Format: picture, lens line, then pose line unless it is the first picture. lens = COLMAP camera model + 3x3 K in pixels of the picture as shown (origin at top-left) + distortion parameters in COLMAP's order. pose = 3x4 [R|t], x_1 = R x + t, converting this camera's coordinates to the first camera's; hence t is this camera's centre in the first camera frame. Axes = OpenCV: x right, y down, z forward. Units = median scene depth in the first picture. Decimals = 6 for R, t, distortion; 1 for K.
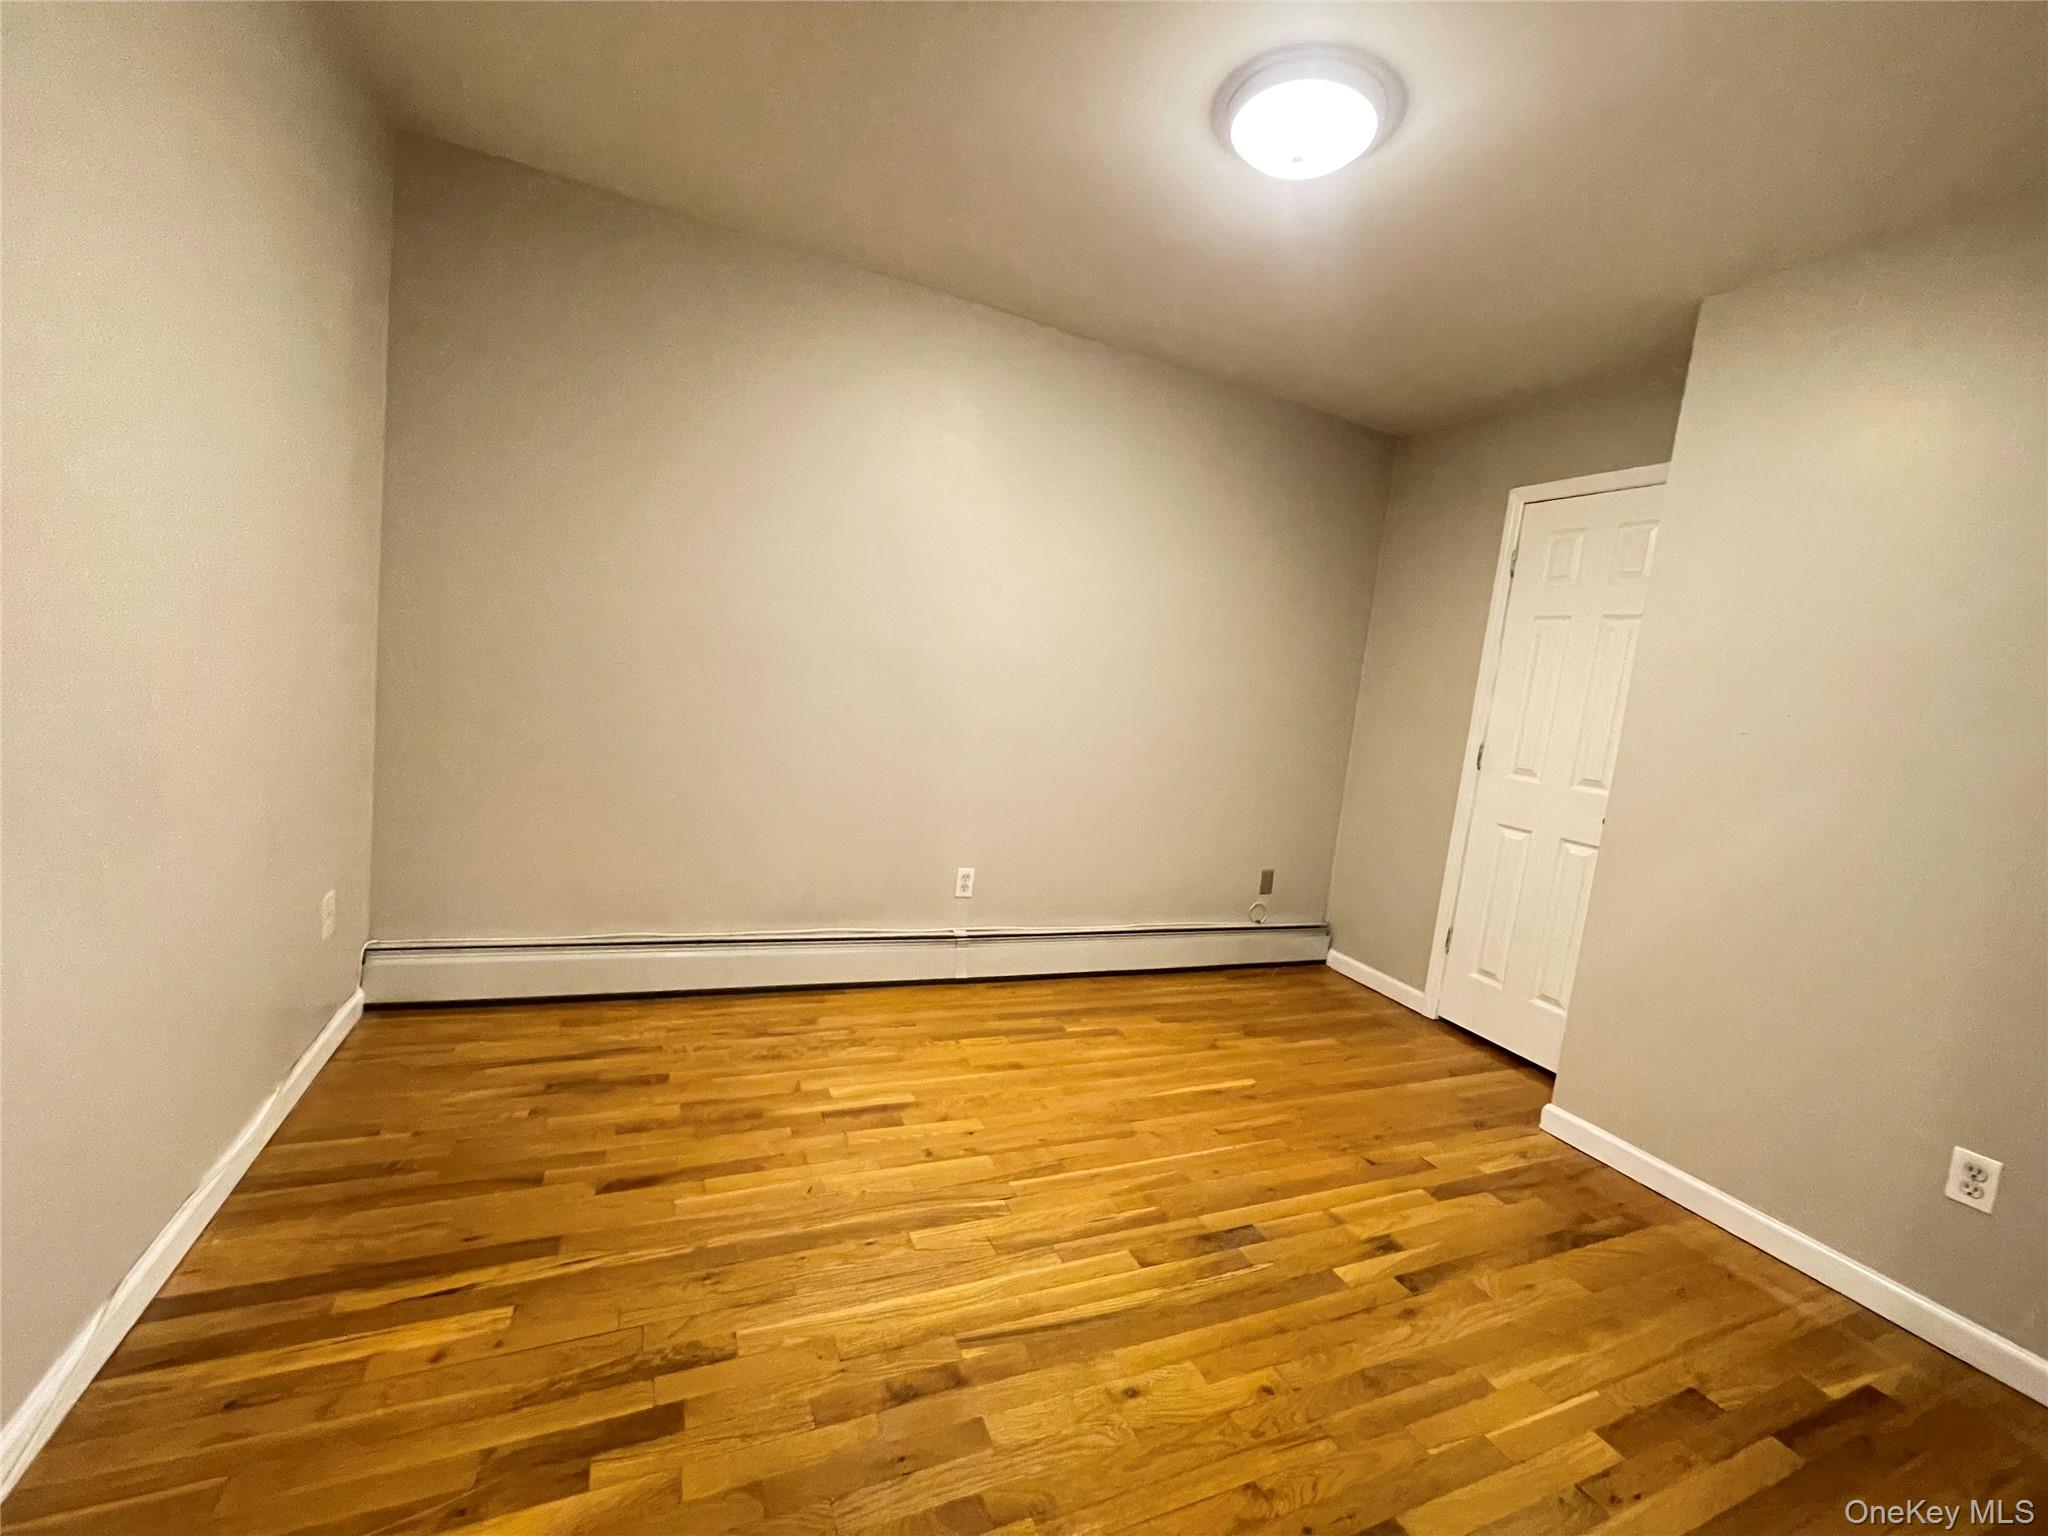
lens RADIAL K [[826.9, 0, 1024.0], [0, 826.9, 768.0], [0, 0, 1]] dist [-0.002383, -0.000591]
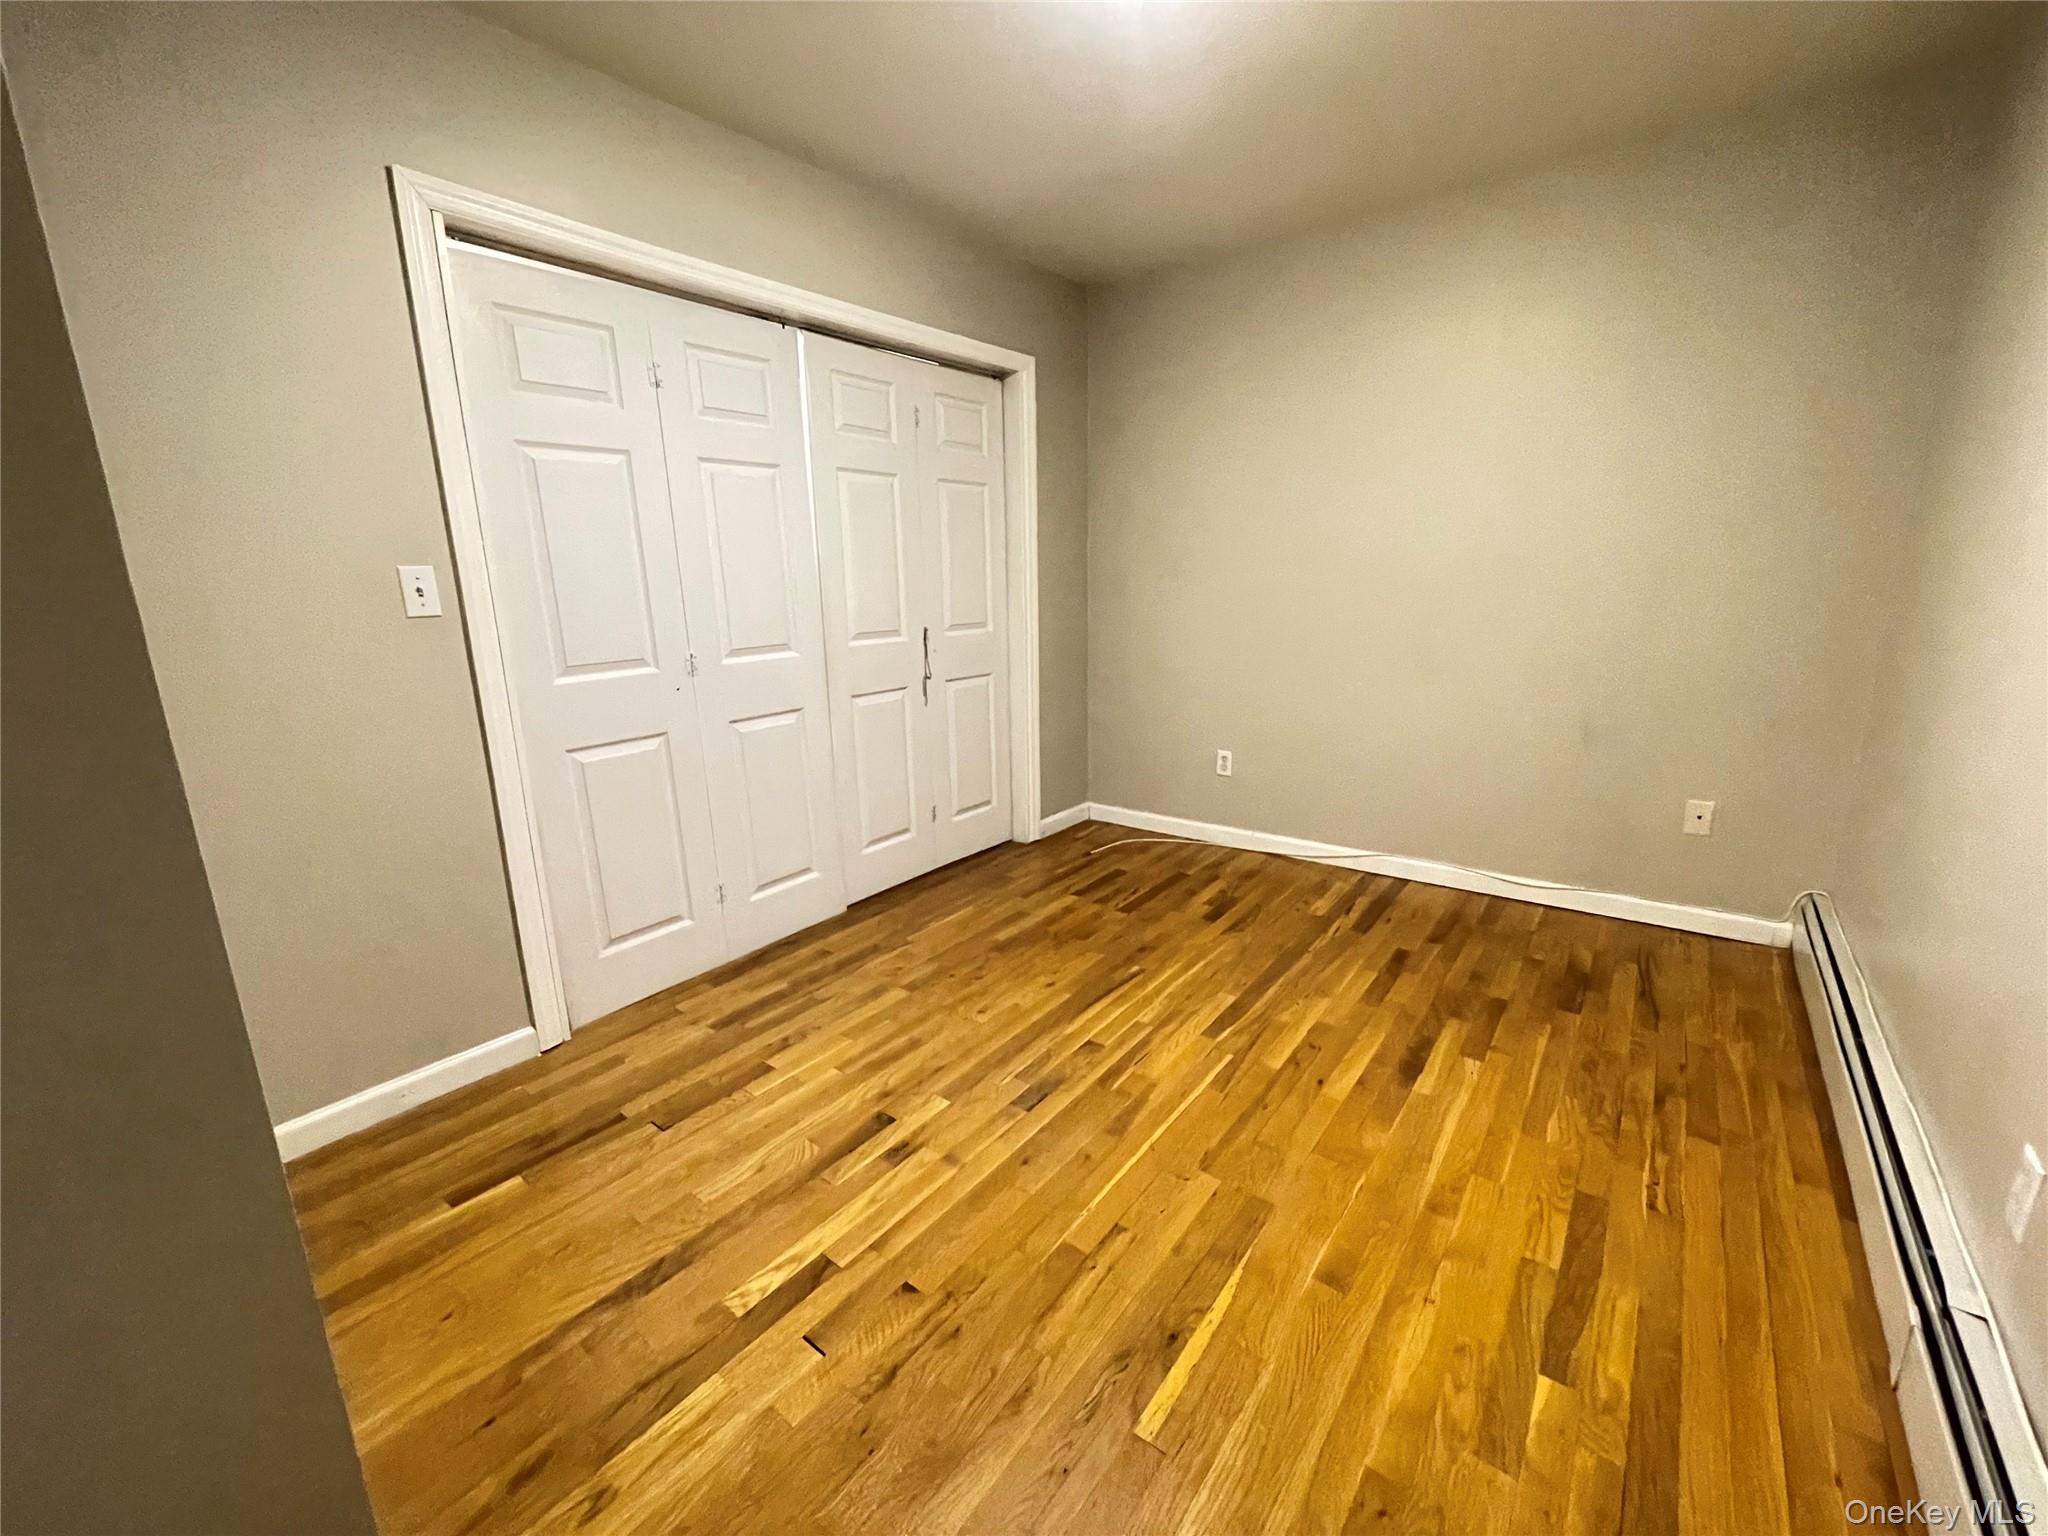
lens RADIAL K [[826.9, 0, 1024.0], [0, 826.9, 768.0], [0, 0, 1]] dist [-0.002383, -0.000591]
pose [[-0.877267, 0.017595, -0.479679, 0.773661], [-0.130359, 0.953036, 0.273366, -0.122791], [0.461961, 0.302345, -0.833774, 1.751729]]
